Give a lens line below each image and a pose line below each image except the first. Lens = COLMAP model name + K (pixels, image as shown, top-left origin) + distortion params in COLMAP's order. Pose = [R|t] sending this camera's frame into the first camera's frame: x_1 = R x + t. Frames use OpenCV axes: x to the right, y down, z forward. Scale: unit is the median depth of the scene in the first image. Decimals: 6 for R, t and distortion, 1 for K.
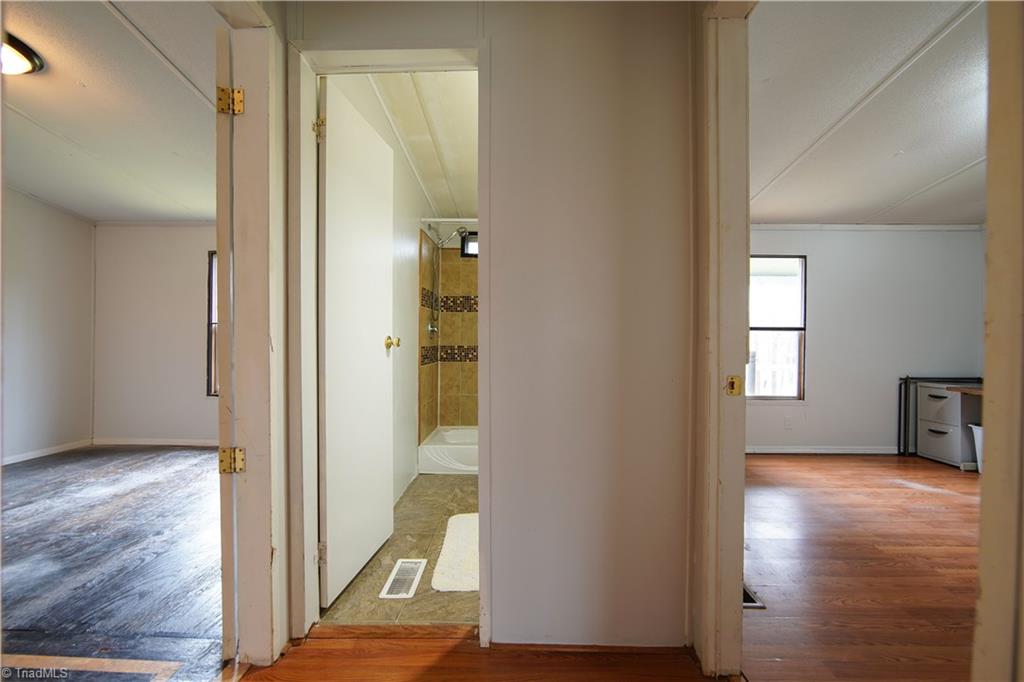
lens RADIAL K [[409.0, 0, 520.9], [0, 409.0, 343.3], [0, 0, 1]] dist [-0.003649, -0.000636]
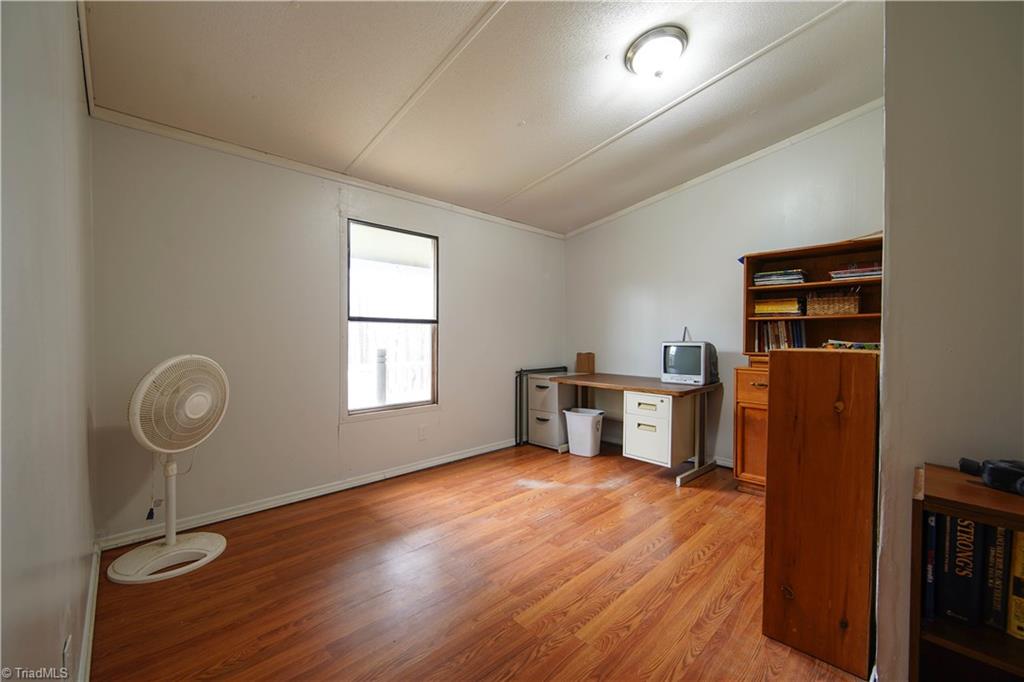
lens RADIAL K [[409.0, 0, 513.9], [0, 409.0, 341.5], [0, 0, 1]] dist [-0.003649, -0.000636]
pose [[0.711853, -0.016326, 0.702139, 0.245196], [0.005759, 0.999832, 0.017410, -0.008999], [-0.702305, -0.008350, 0.711827, 0.327054]]
